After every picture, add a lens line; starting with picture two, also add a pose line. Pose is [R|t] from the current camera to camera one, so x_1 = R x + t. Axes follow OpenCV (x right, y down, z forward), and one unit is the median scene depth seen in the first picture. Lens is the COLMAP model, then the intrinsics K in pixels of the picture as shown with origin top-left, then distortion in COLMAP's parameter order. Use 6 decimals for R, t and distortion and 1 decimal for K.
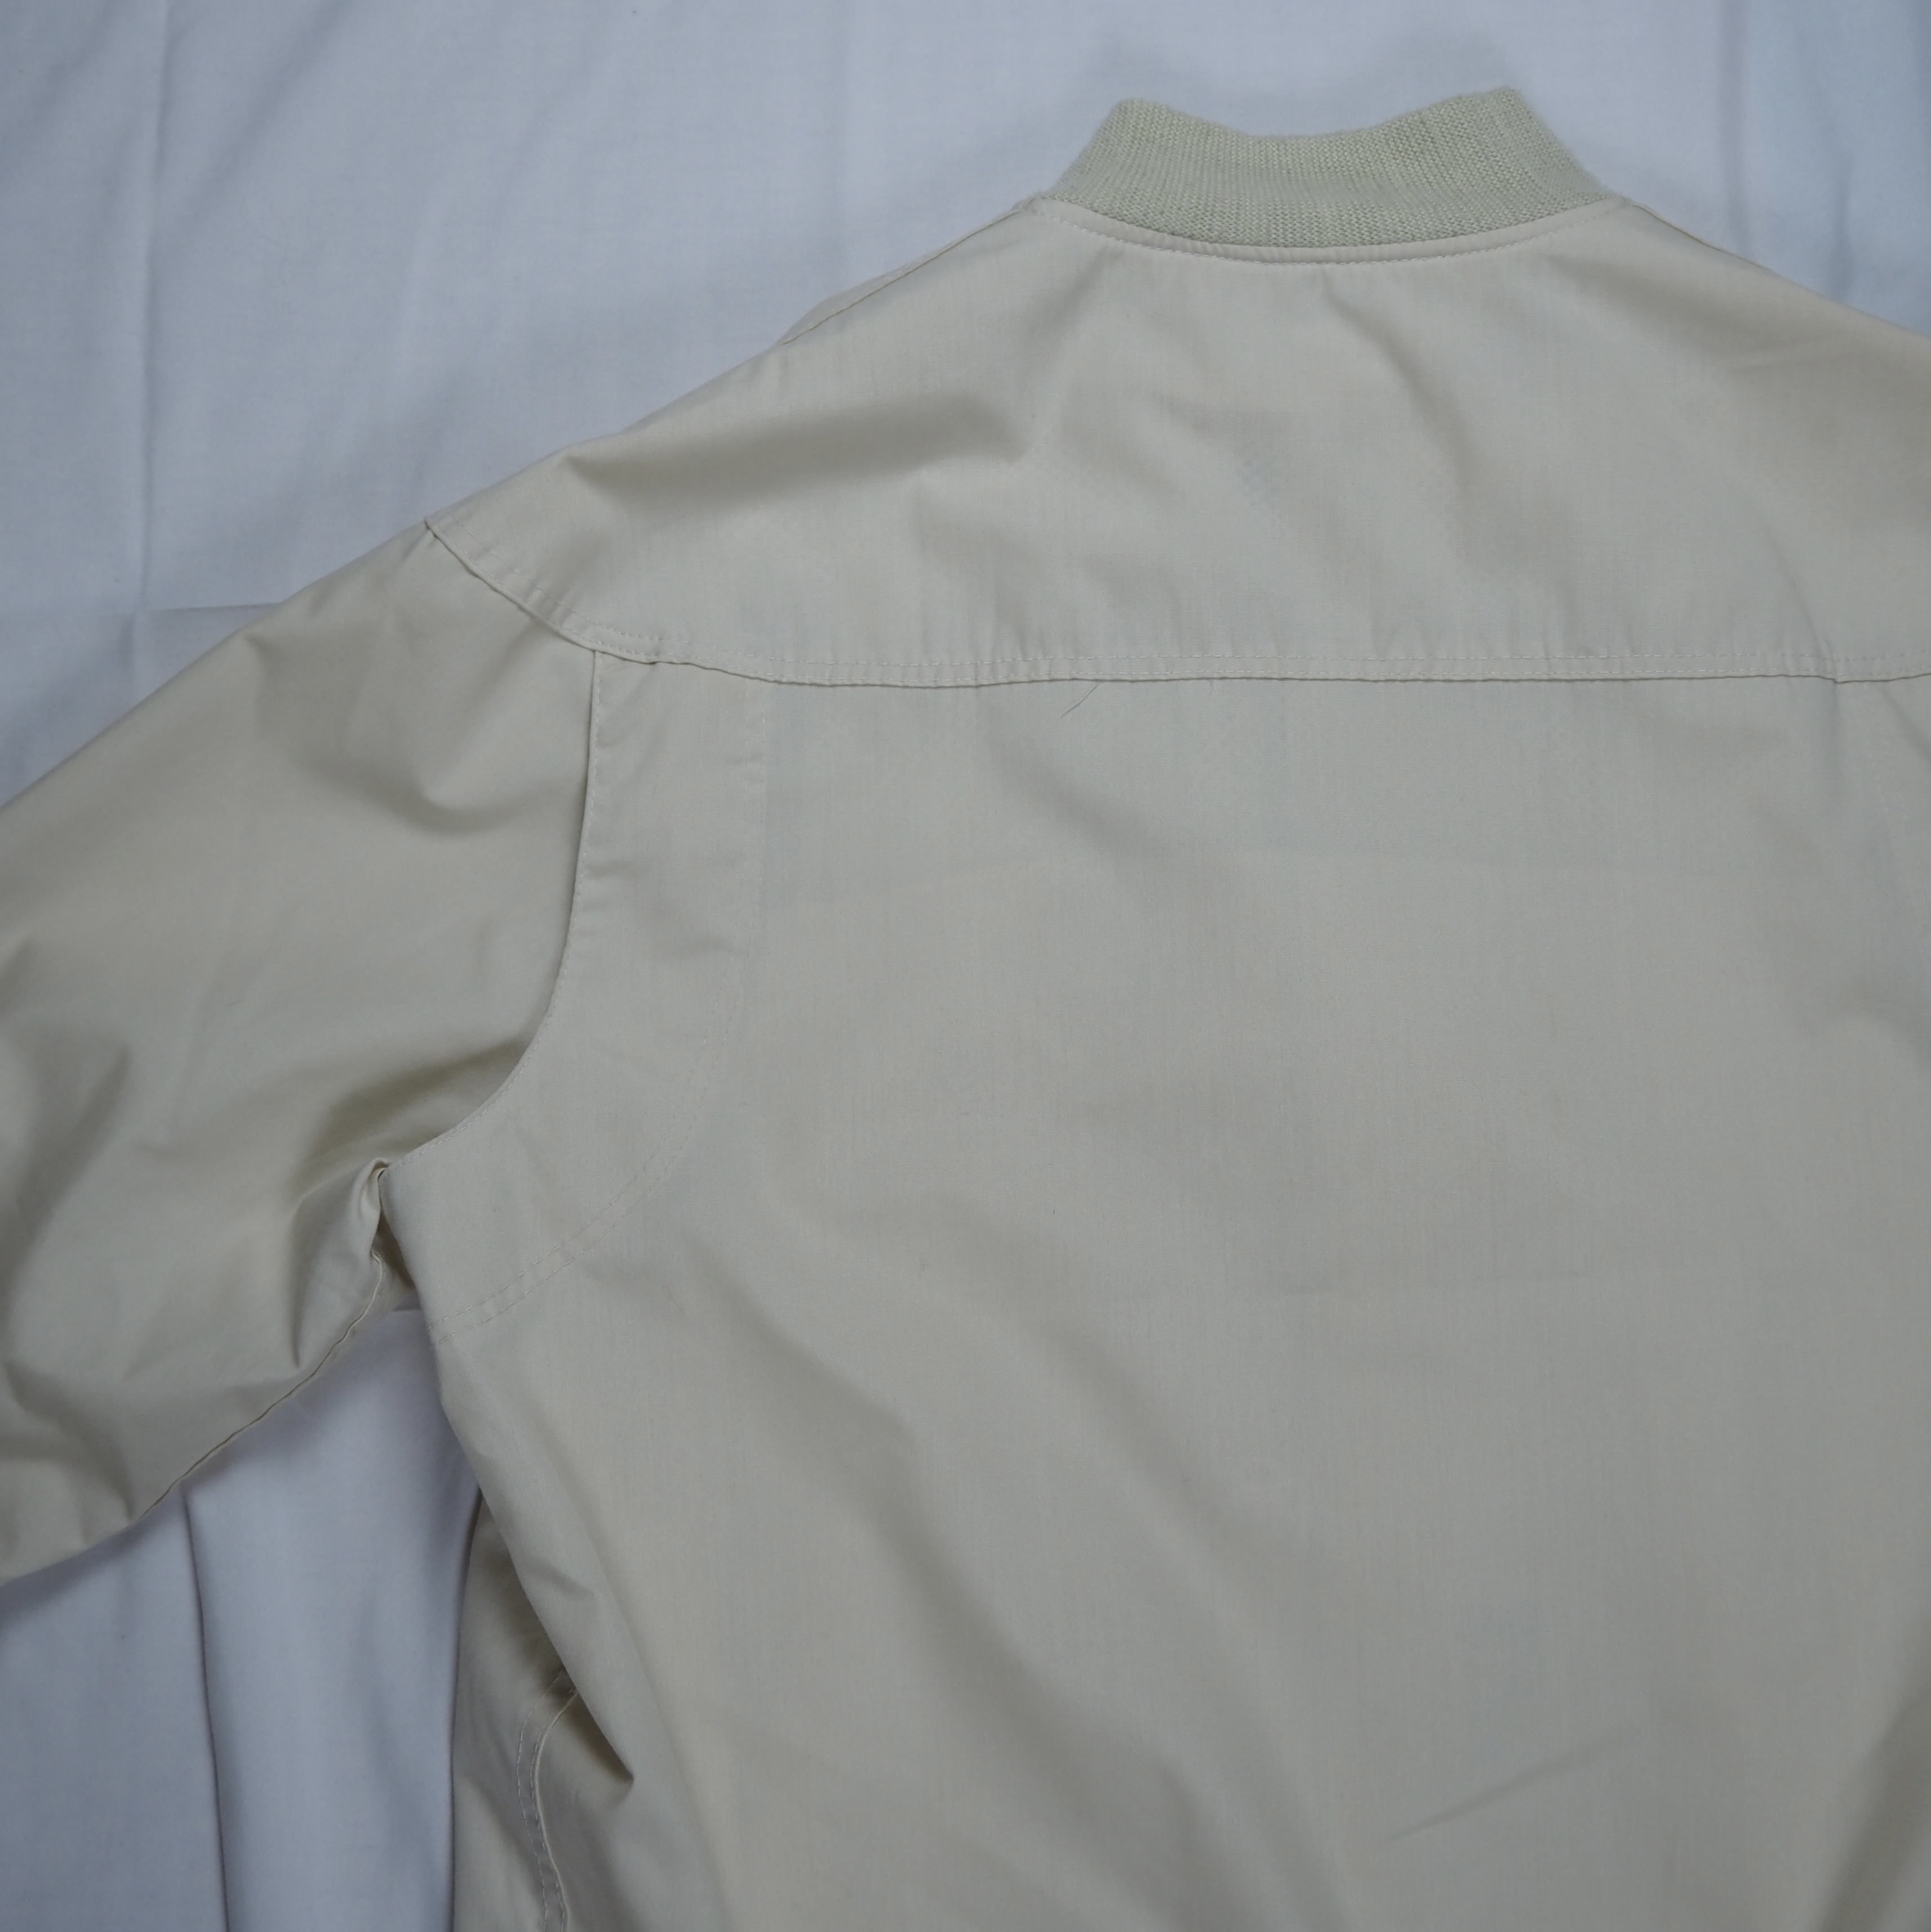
lens RADIAL K [[2077.0, 0, 920.2], [0, 2077.0, 964.4], [0, 0, 1]] dist [-0.014307, 0.014105]
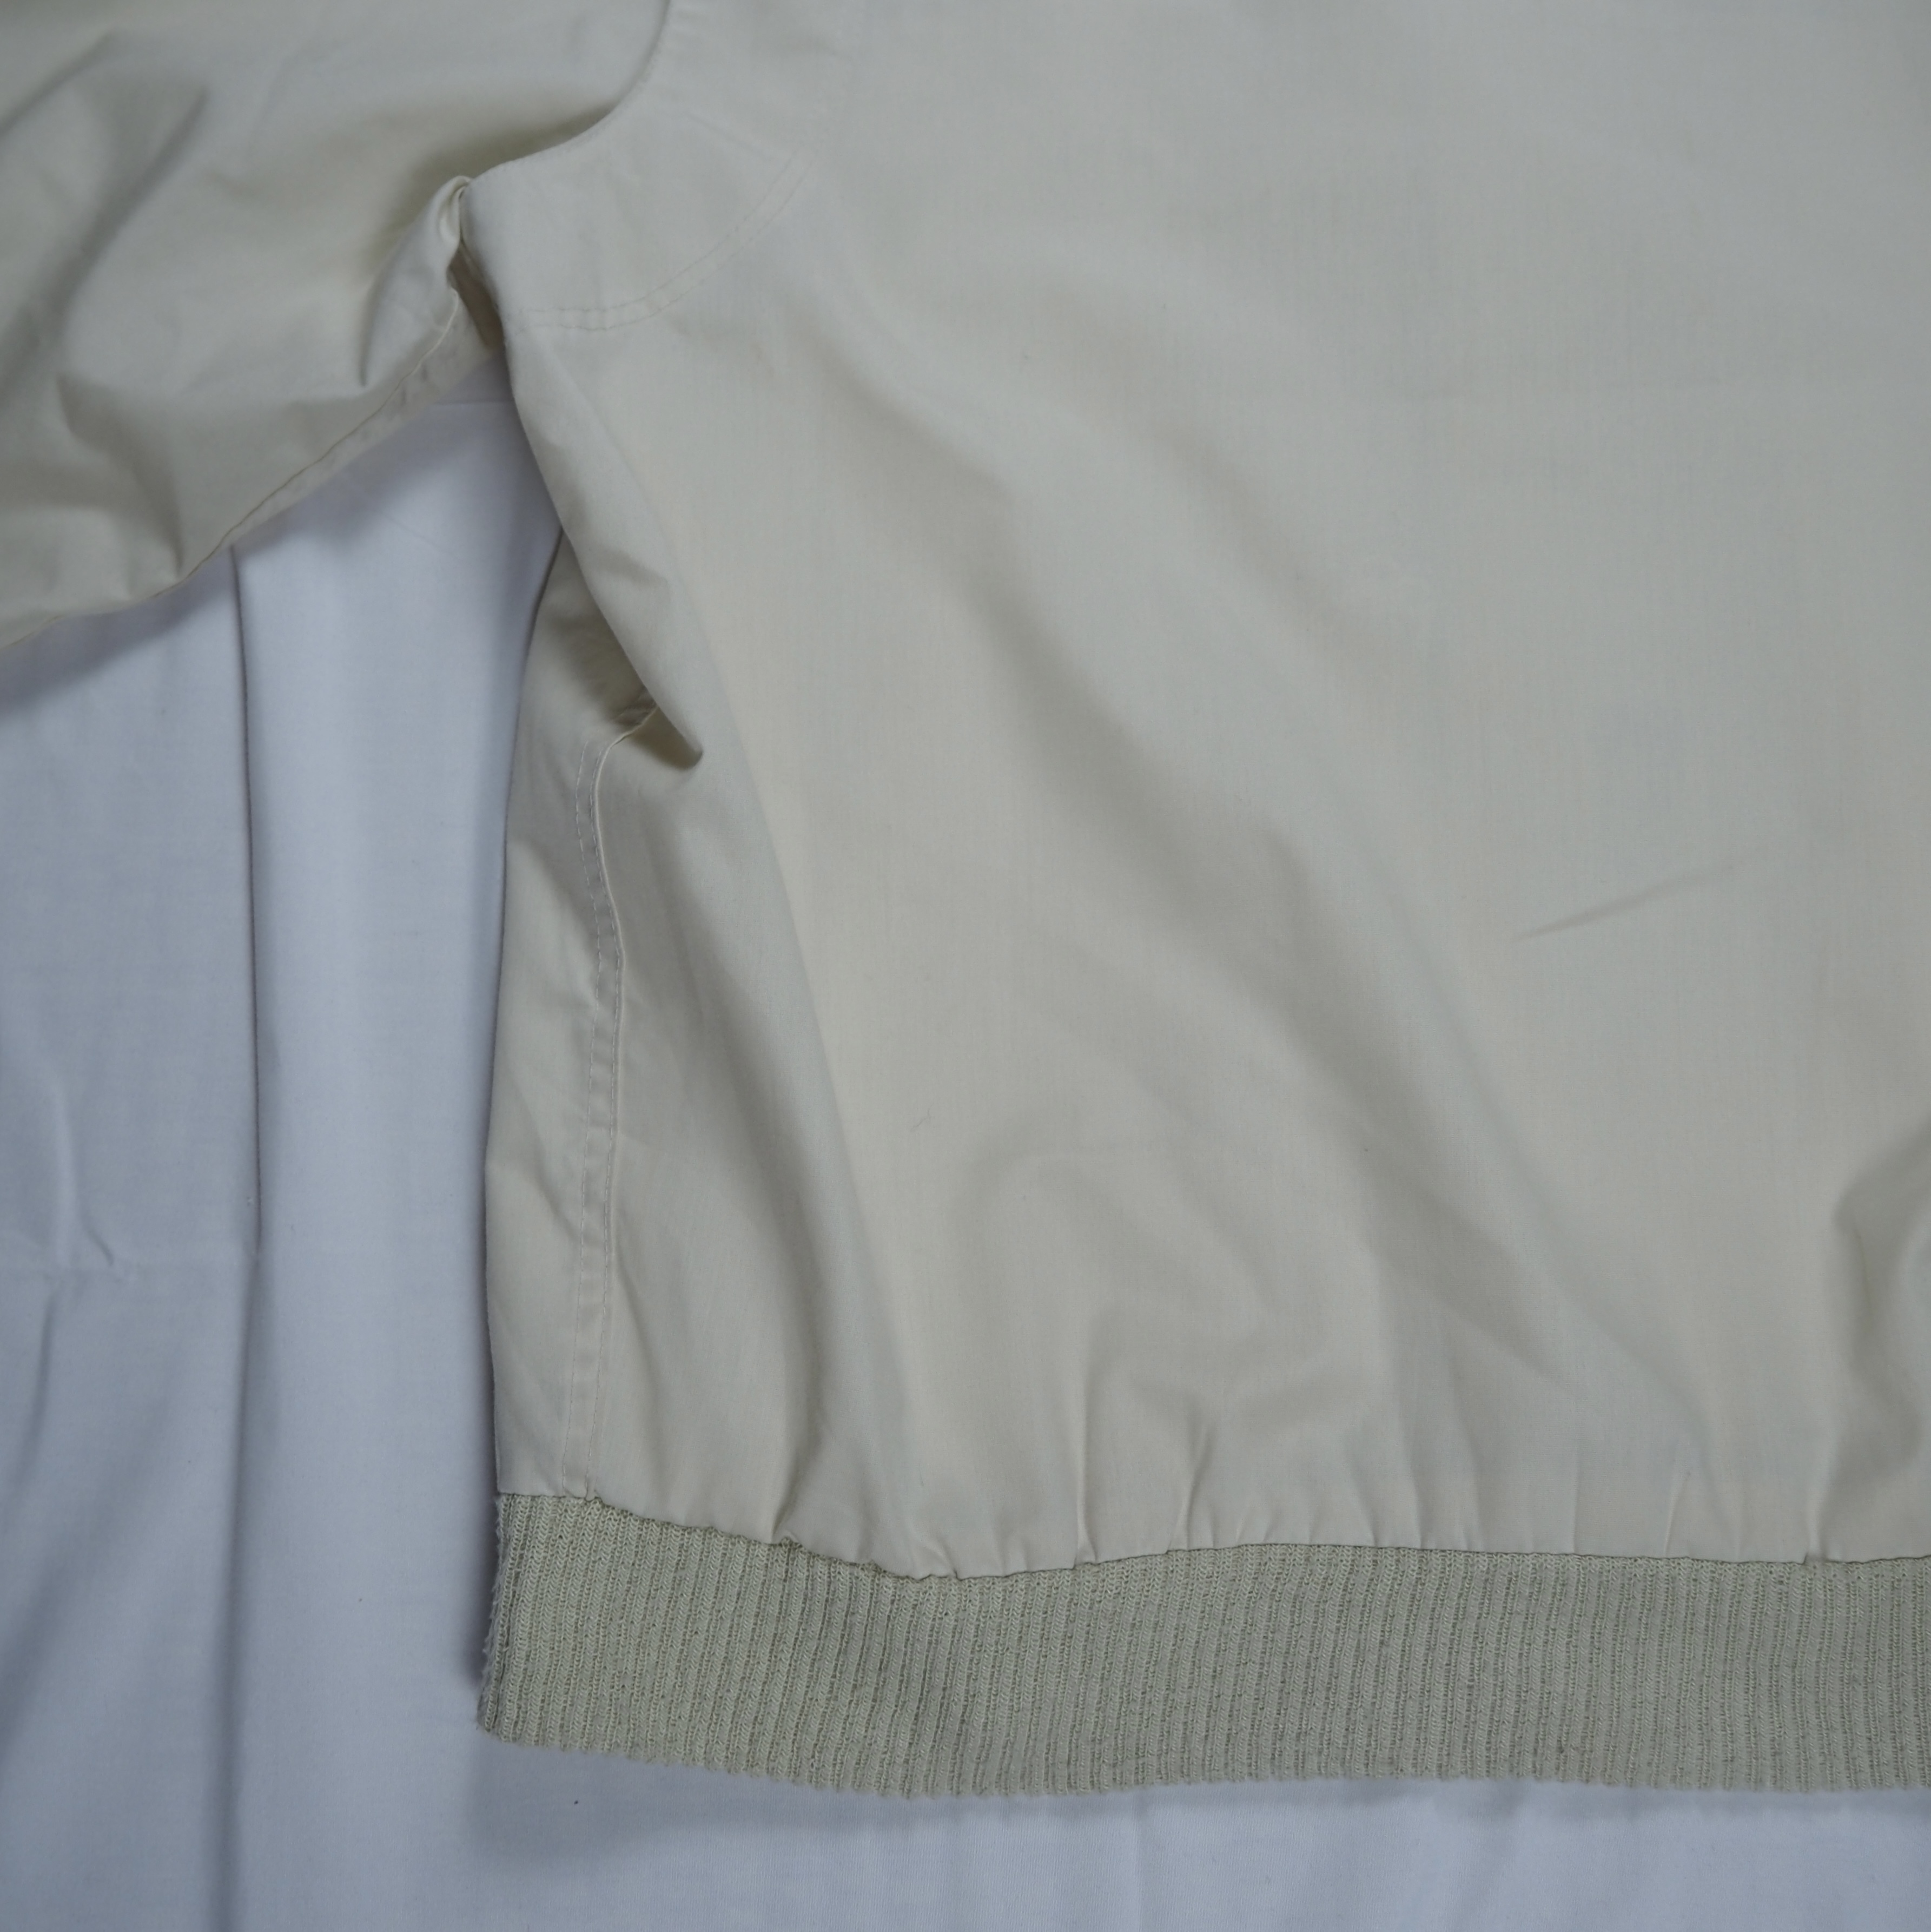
lens RADIAL K [[2034.4, 0, 965.5], [0, 2034.4, 966.0], [0, 0, 1]] dist [-0.010831, 0.003275]
pose [[0.999493, 0.028631, -0.013943, -0.005003], [-0.029611, 0.996660, -0.076110, 0.477147], [0.011717, 0.076484, 0.997002, 0.090988]]
